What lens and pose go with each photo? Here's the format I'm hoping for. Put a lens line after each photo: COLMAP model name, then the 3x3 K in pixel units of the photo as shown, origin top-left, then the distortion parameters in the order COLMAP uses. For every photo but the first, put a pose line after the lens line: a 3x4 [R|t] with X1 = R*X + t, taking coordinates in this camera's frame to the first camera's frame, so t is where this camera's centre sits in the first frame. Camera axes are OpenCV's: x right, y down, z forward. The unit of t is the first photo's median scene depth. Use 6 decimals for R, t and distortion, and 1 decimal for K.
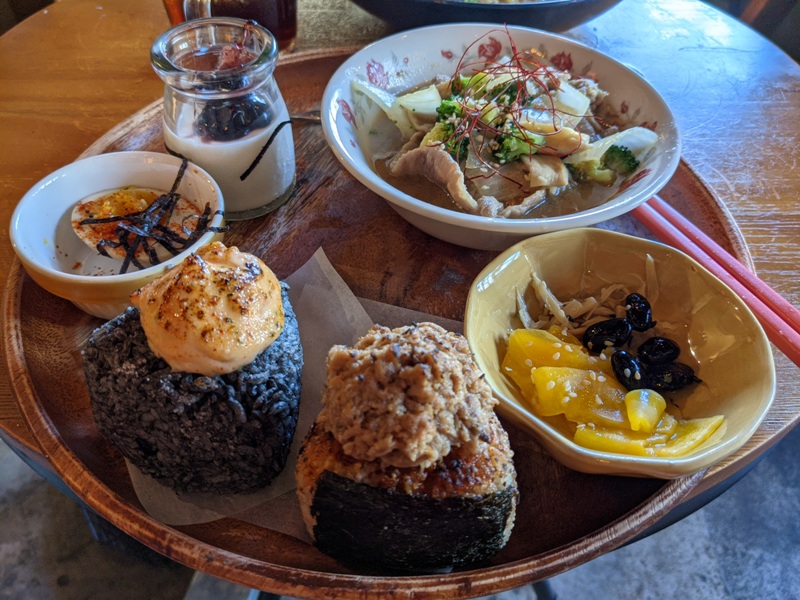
lens RADIAL K [[670.6, 0, 406.1], [0, 670.6, 298.3], [0, 0, 1]] dist [0.052307, -0.108037]
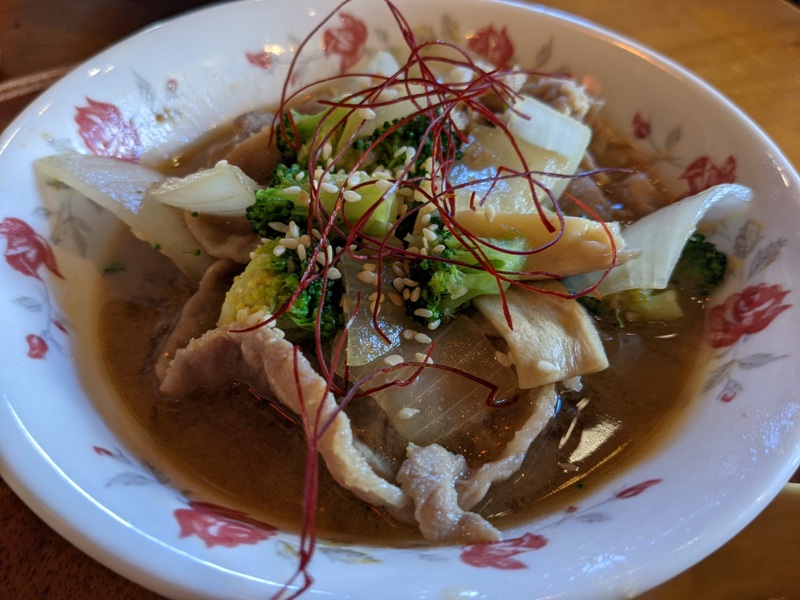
lens RADIAL K [[670.6, 0, 398.2], [0, 670.6, 304.3], [0, 0, 1]] dist [0.052307, -0.108037]
pose [[0.972205, -0.183639, 0.145235, 0.067139], [0.176730, 0.982475, 0.059235, -0.245589], [-0.153567, -0.031921, 0.987622, 0.615612]]
